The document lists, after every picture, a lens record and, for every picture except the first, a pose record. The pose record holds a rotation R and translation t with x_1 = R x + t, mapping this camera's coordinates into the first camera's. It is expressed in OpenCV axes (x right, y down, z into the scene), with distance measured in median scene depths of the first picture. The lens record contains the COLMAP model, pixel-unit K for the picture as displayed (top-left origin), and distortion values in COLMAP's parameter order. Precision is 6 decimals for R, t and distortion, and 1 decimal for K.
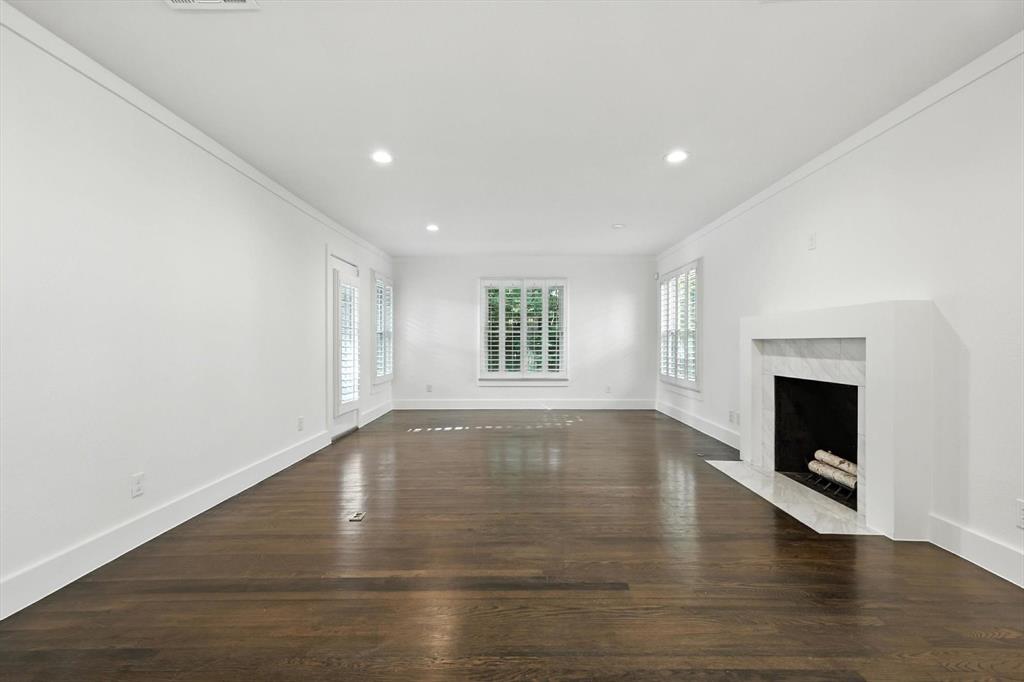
lens RADIAL K [[450.9, 0, 512.0], [0, 450.9, 341.0], [0, 0, 1]] dist [0.002508, 0.000260]
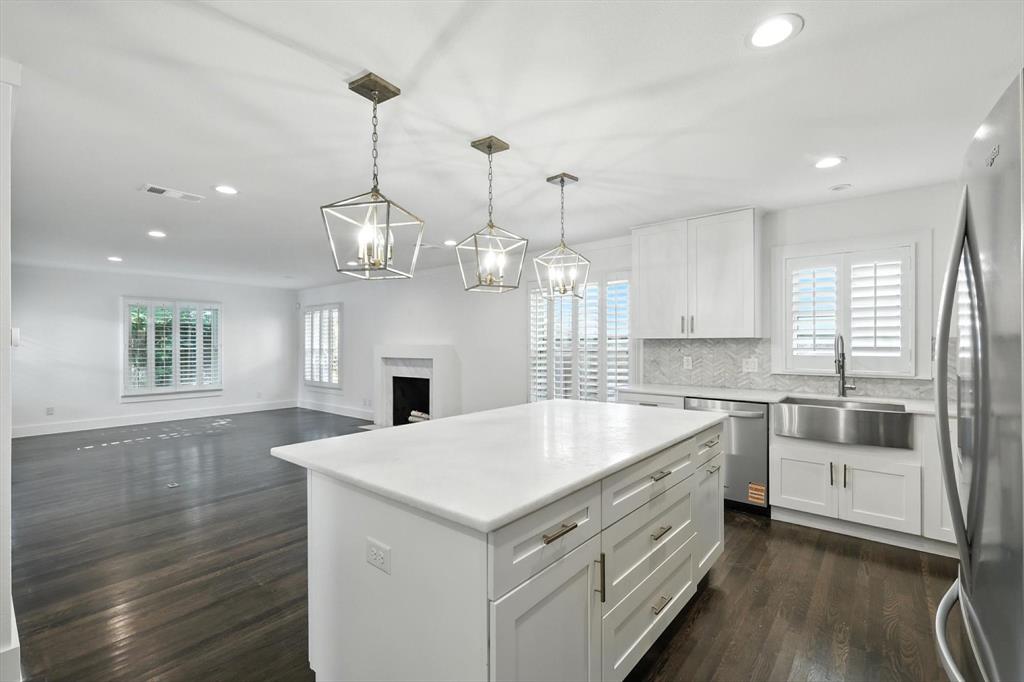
lens RADIAL K [[447.6, 0, 513.8], [0, 447.6, 346.8], [0, 0, 1]] dist [0.001926, 0.000271]
pose [[0.632119, -0.006066, 0.774848, -0.342700], [0.001346, 0.999976, 0.006730, -0.036760], [-0.774870, -0.003211, 0.632112, -0.366463]]
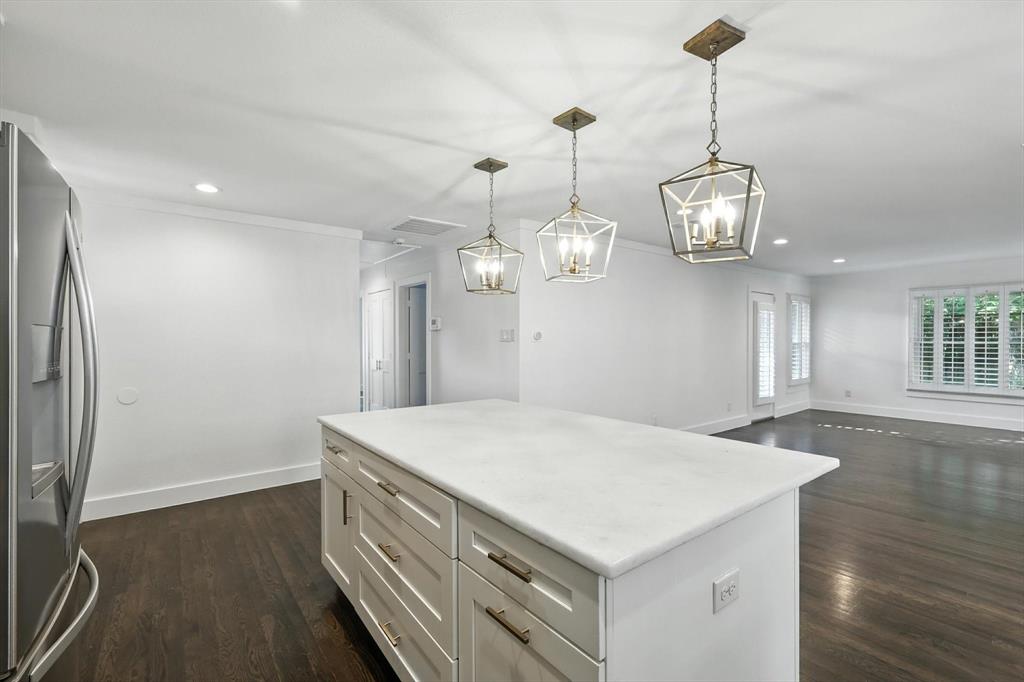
lens RADIAL K [[439.9, 0, 519.0], [0, 439.9, 340.1], [0, 0, 1]] dist [0.001687, 0.000076]
pose [[0.626027, 0.003542, -0.779794, 0.176153], [0.000253, 0.999989, 0.004745, -0.035708], [0.779802, -0.003167, 0.626019, -0.348009]]
